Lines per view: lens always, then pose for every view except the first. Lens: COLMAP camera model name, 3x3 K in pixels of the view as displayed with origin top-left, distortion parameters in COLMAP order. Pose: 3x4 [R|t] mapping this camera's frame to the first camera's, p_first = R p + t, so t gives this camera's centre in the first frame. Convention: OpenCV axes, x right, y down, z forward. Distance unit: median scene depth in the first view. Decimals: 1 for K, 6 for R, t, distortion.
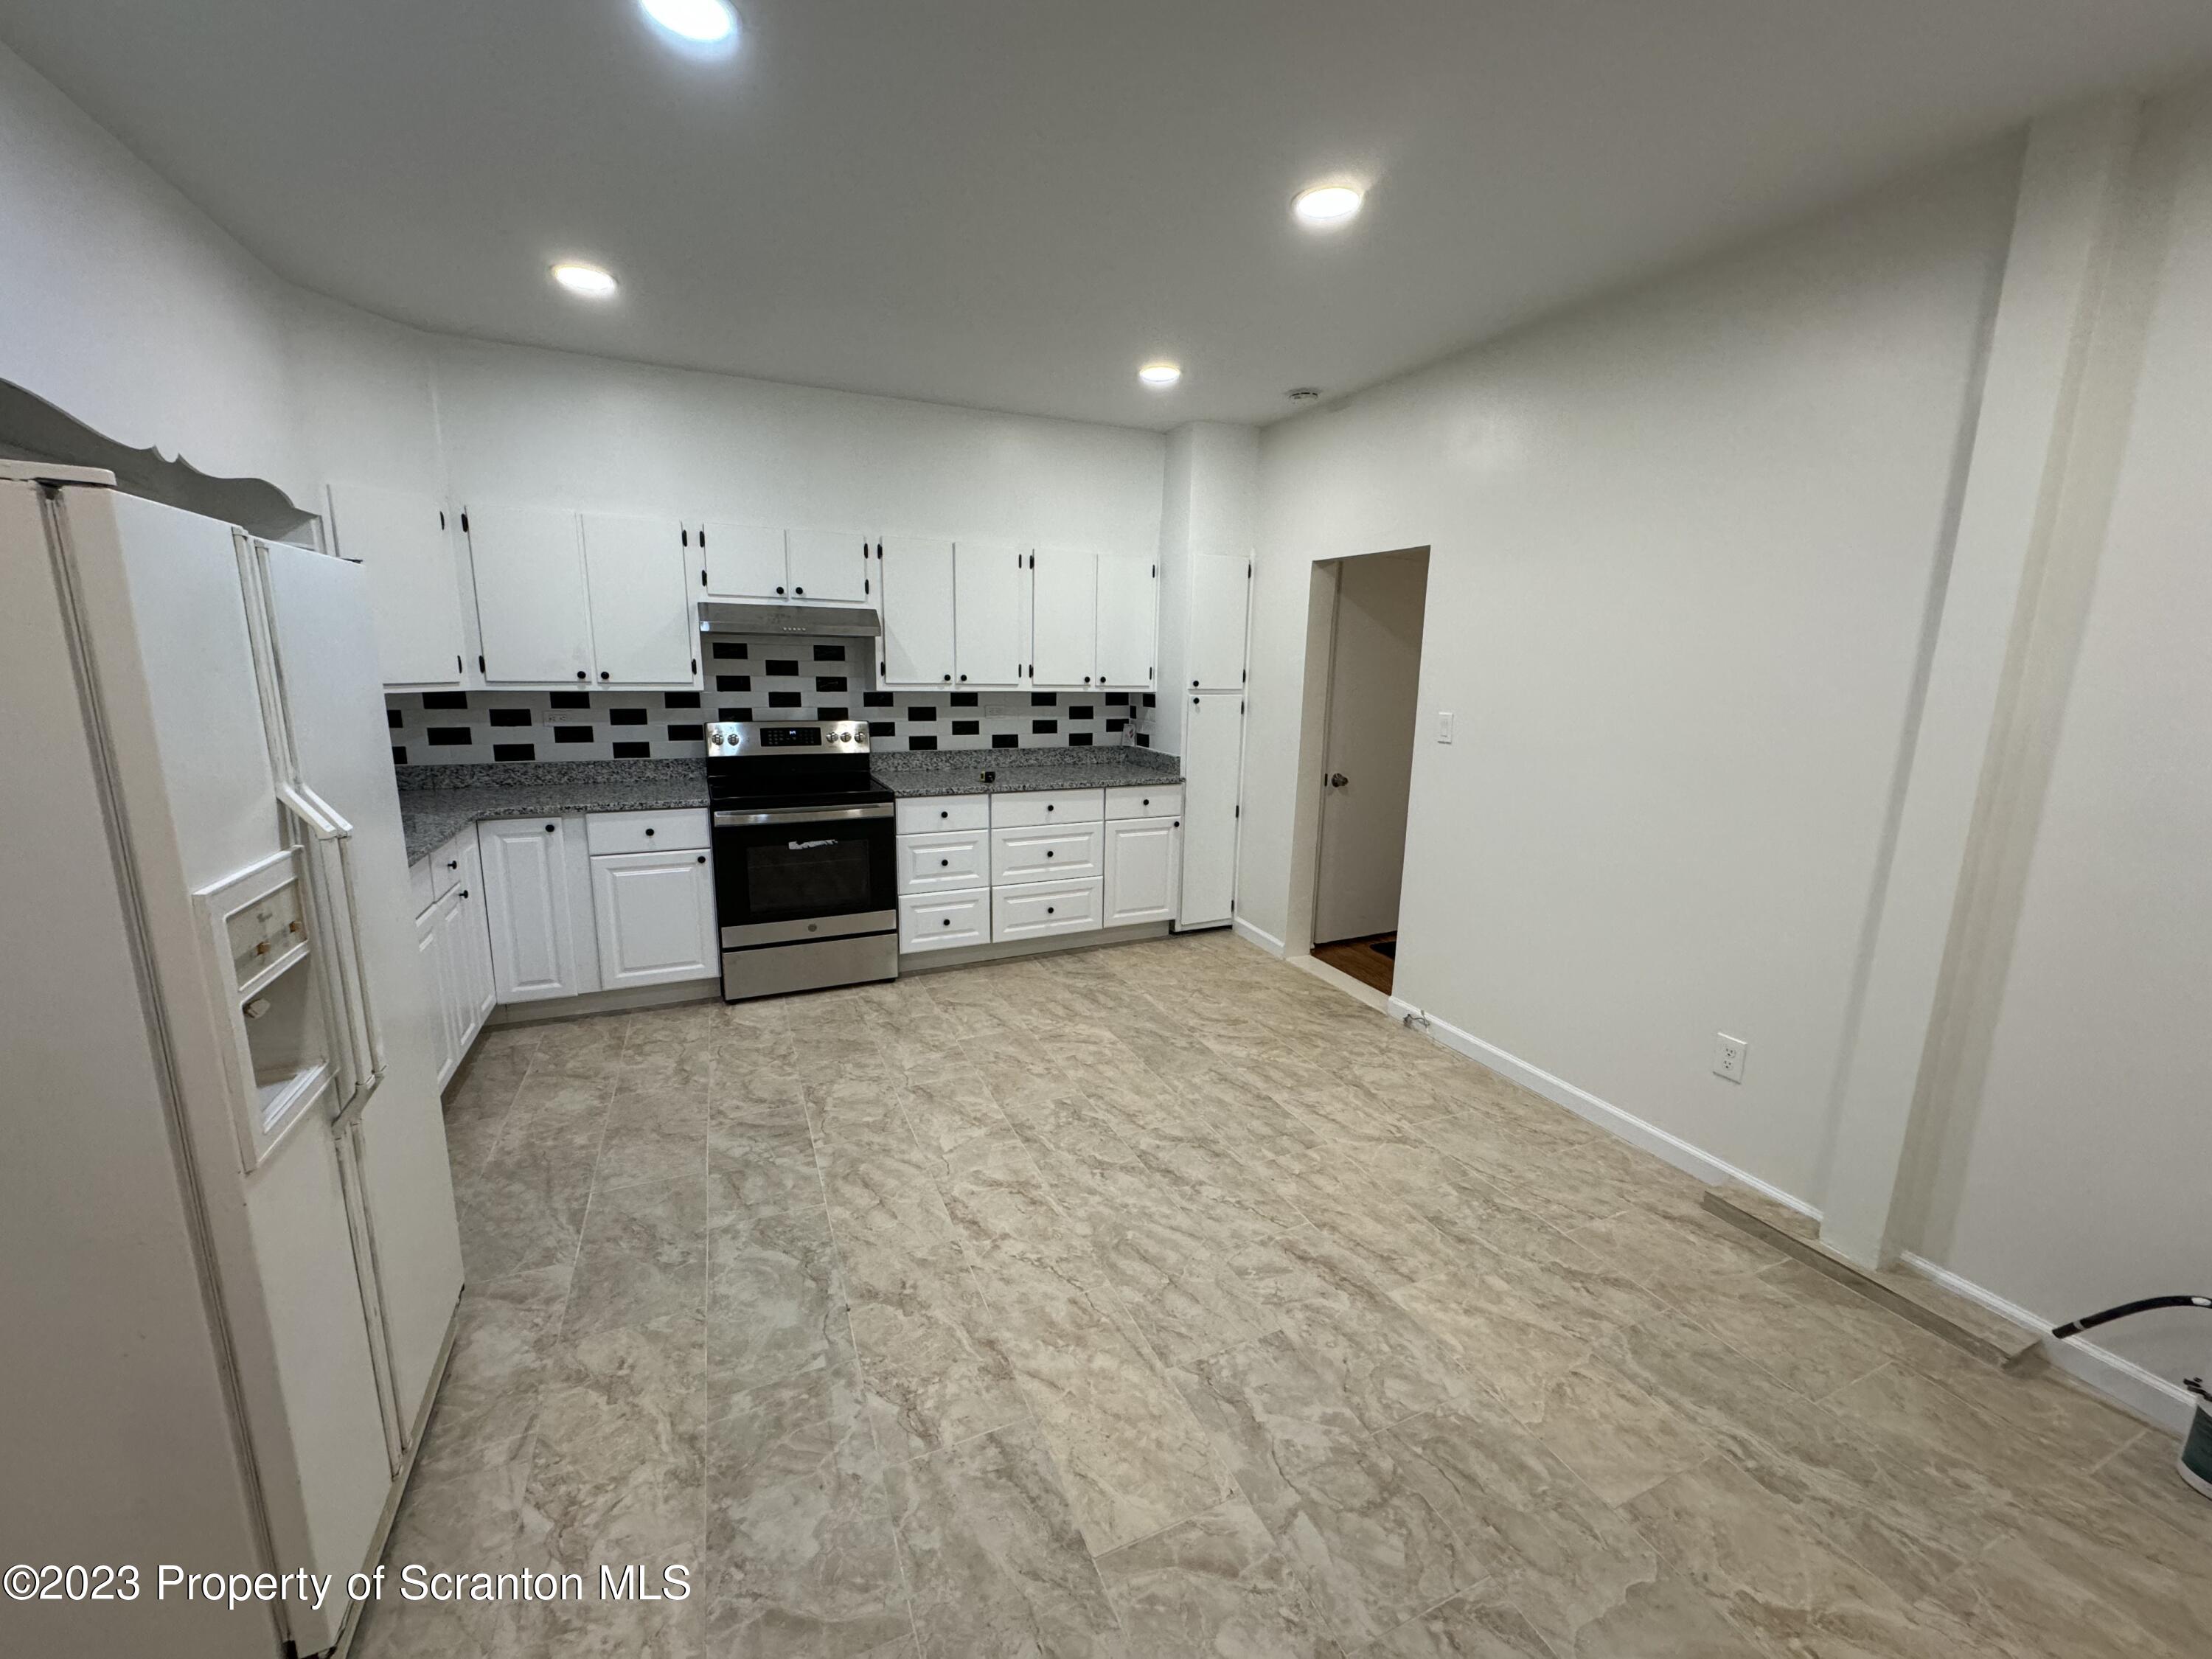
lens RADIAL K [[883.3, 0, 1113.3], [0, 883.3, 833.0], [0, 0, 1]] dist [0.003246, -0.000402]
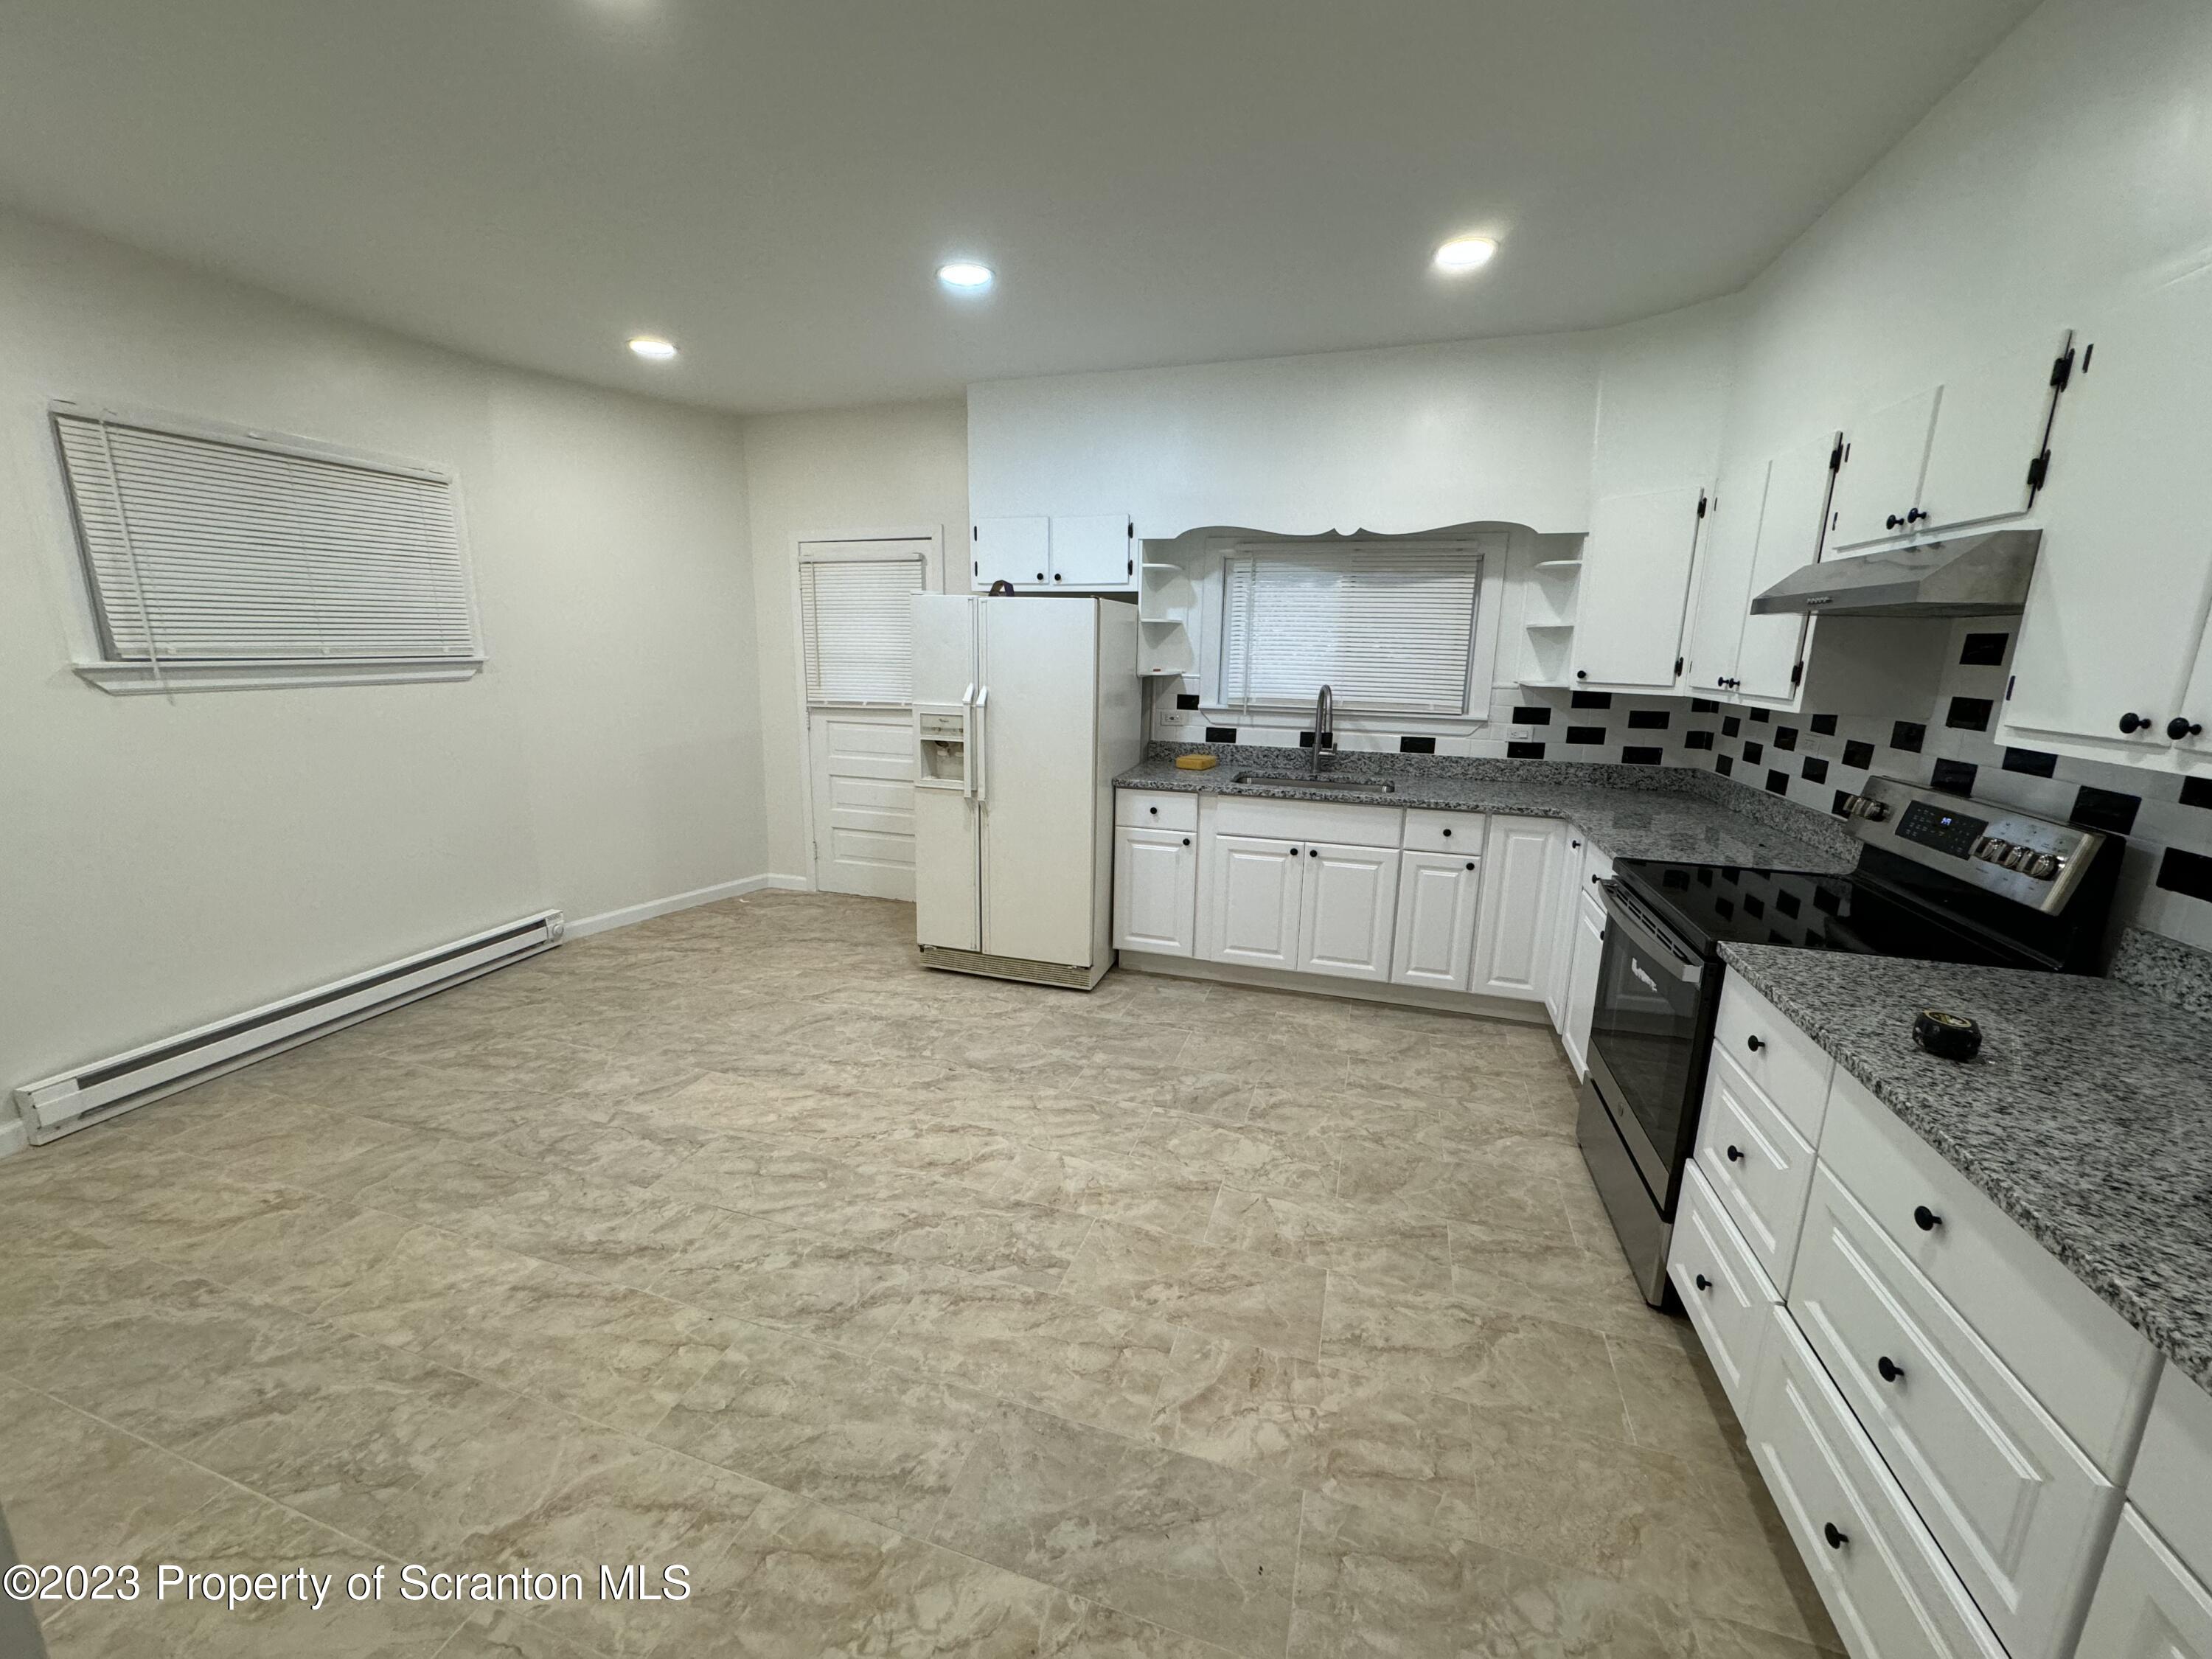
lens RADIAL K [[883.3, 0, 1108.1], [0, 883.3, 833.7], [0, 0, 1]] dist [0.003246, -0.000402]
pose [[-0.675109, 0.128137, -0.726505, 0.422404], [-0.171684, 0.930471, 0.323649, -0.278785], [0.717463, 0.343227, -0.606170, 1.473155]]
